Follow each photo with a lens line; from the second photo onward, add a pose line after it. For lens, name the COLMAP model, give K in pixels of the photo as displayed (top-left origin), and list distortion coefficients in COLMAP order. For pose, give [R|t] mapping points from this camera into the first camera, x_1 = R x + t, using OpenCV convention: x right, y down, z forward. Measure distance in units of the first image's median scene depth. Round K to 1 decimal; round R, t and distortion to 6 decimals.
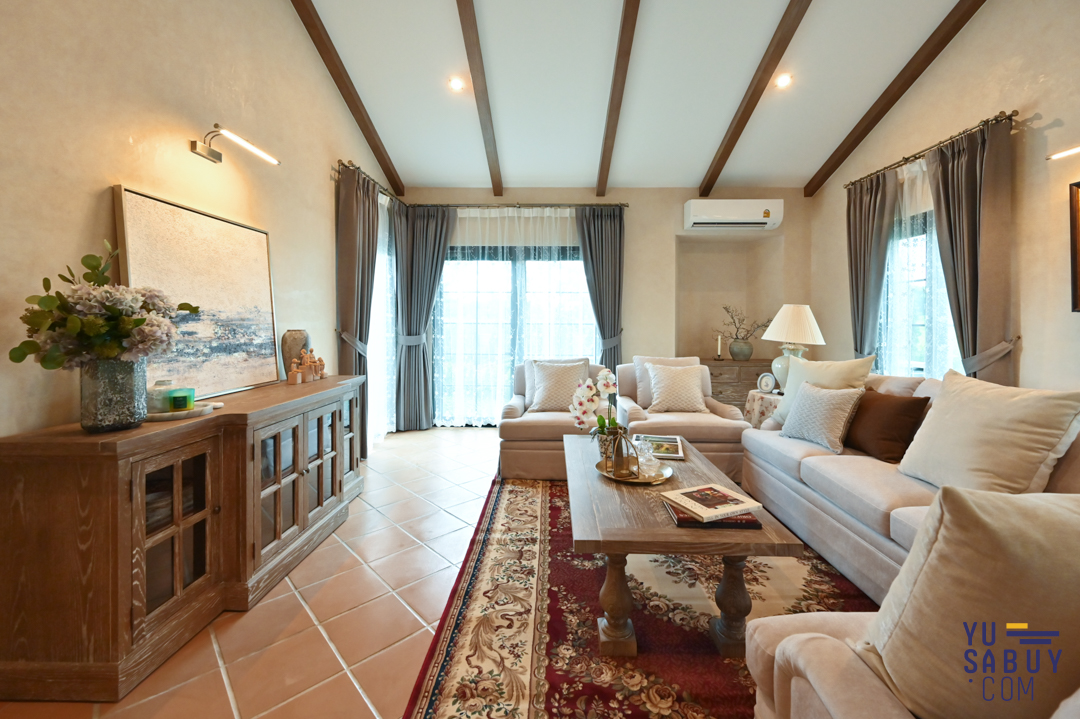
lens RADIAL K [[433.7, 0, 557.6], [0, 433.7, 323.1], [0, 0, 1]] dist [-0.002046, 0.001015]
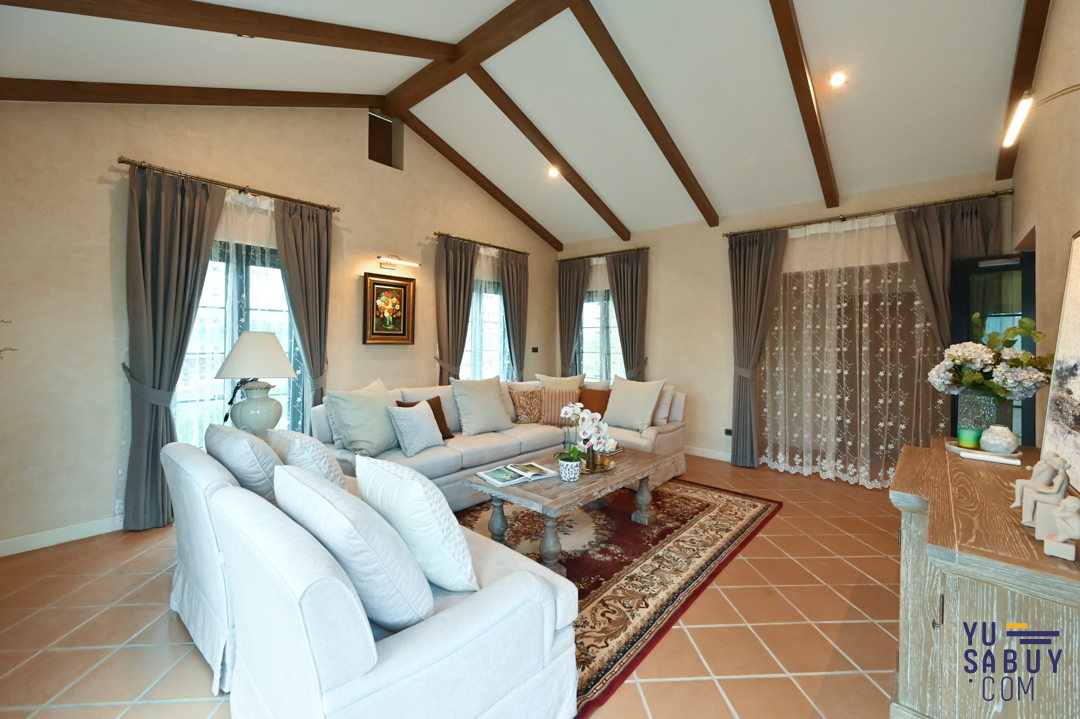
lens RADIAL K [[433.7, 0, 545.4], [0, 433.7, 349.3], [0, 0, 1]] dist [-0.002046, 0.001015]
pose [[-0.743778, -0.019298, 0.668148, -0.673826], [-0.015408, 0.999813, 0.011725, -0.046780], [-0.668249, -0.001574, -0.743936, 2.227392]]
